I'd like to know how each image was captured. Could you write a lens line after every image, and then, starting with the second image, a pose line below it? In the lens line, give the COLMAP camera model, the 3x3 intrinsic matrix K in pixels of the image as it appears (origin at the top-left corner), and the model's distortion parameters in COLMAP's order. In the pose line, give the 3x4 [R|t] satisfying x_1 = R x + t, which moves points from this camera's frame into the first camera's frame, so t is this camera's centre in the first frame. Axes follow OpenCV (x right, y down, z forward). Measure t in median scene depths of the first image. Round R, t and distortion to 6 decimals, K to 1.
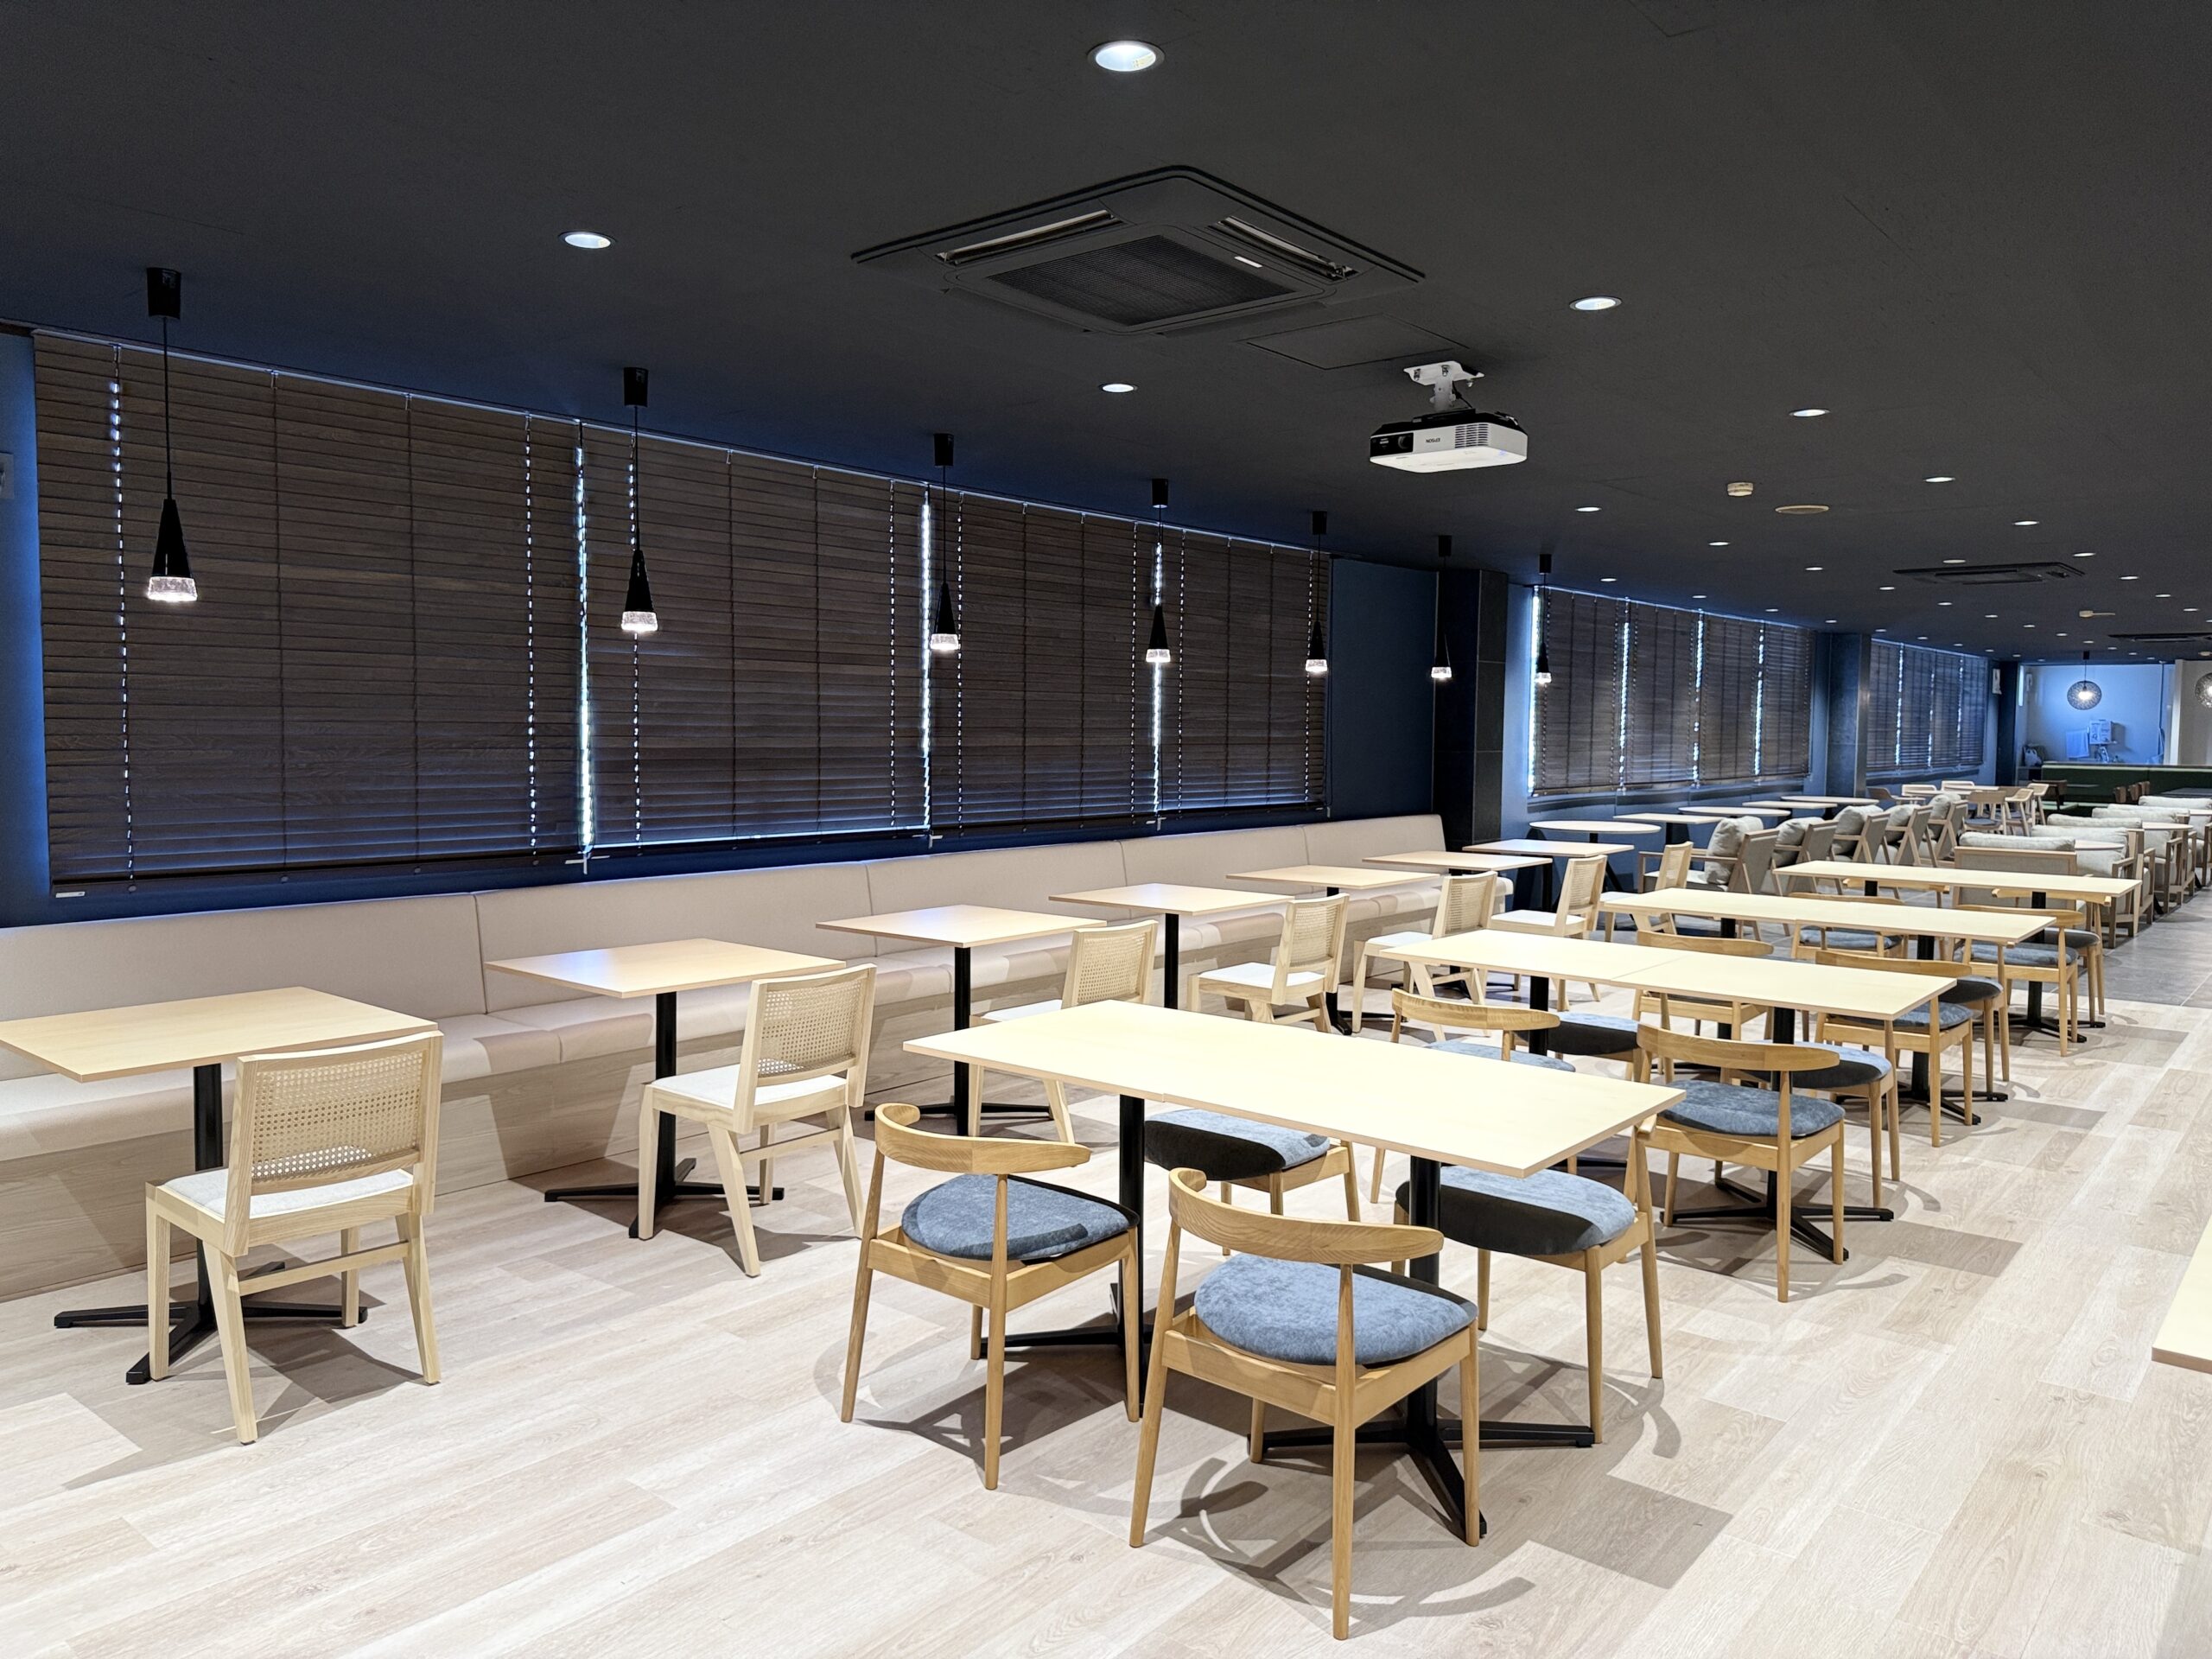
lens RADIAL K [[1560.7, 0, 1106.0], [0, 1560.7, 829.5], [0, 0, 1]] dist [0.102850, -0.161266]
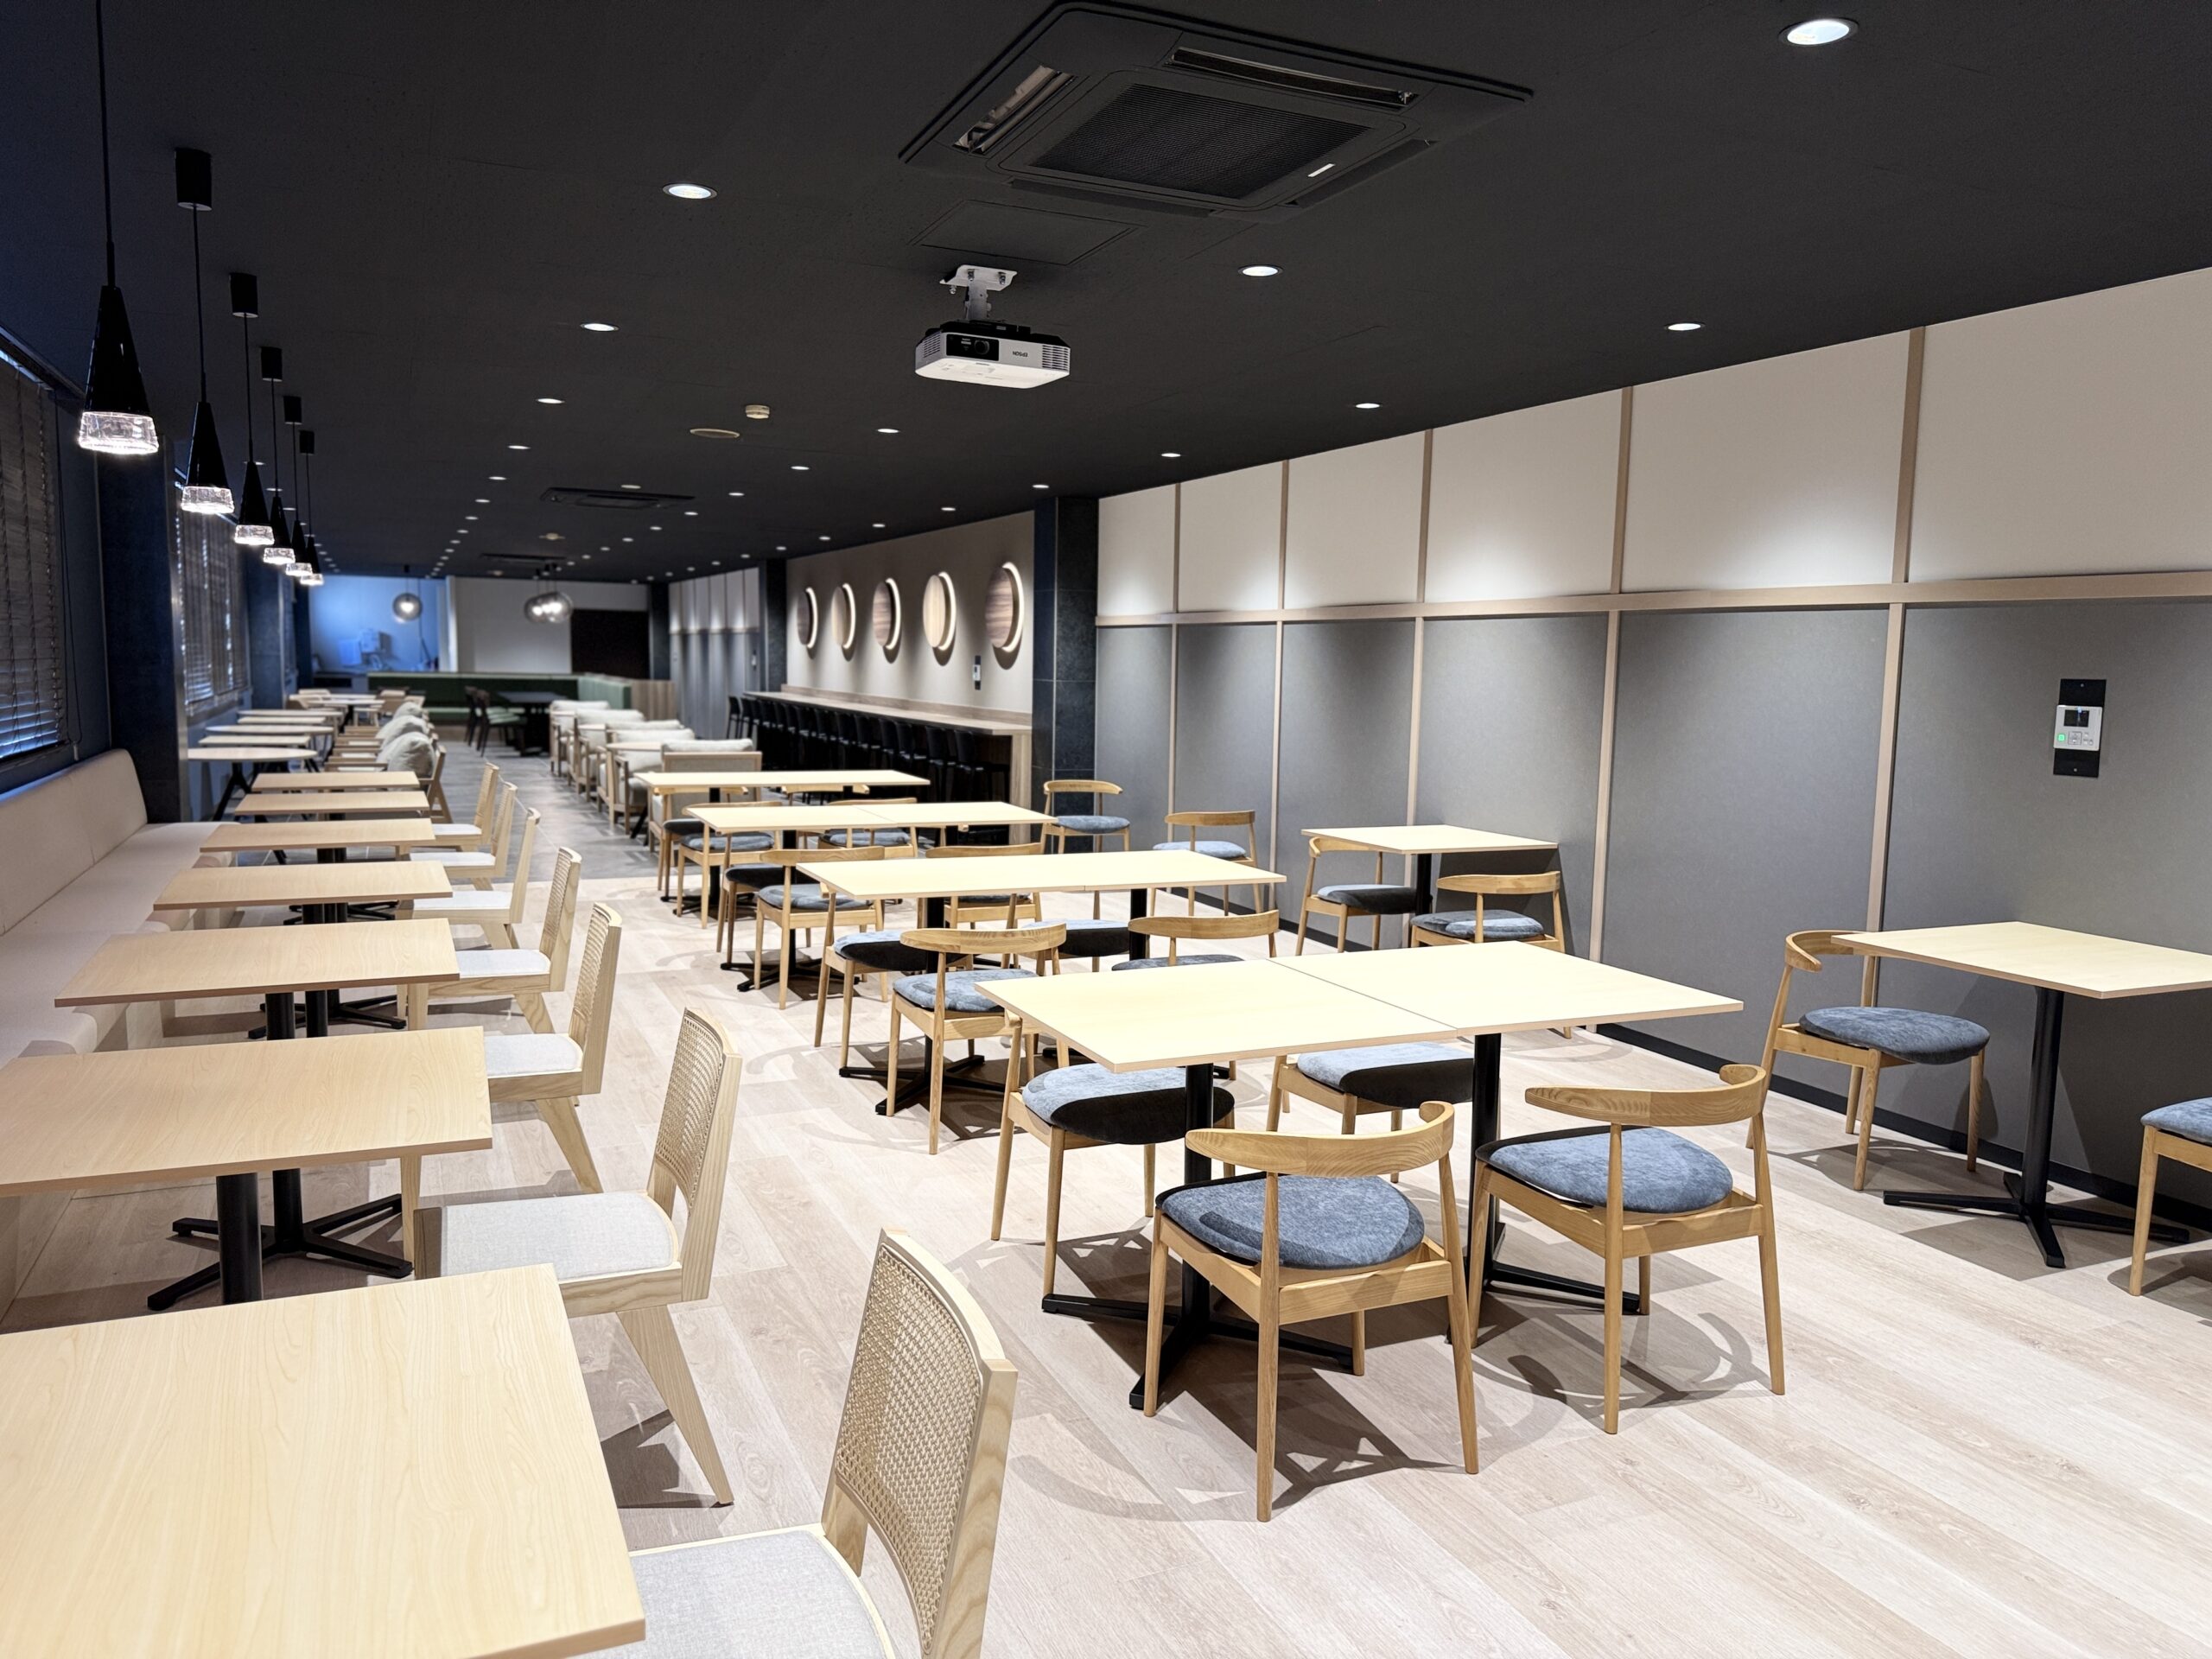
lens RADIAL K [[1560.7, 0, 1106.0], [0, 1560.7, 829.5], [0, 0, 1]] dist [0.102850, -0.161266]
pose [[0.434457, -0.104167, 0.894649, -0.667017], [0.050904, 0.994542, 0.091078, -0.042372], [-0.899253, 0.005971, 0.437388, 0.536169]]
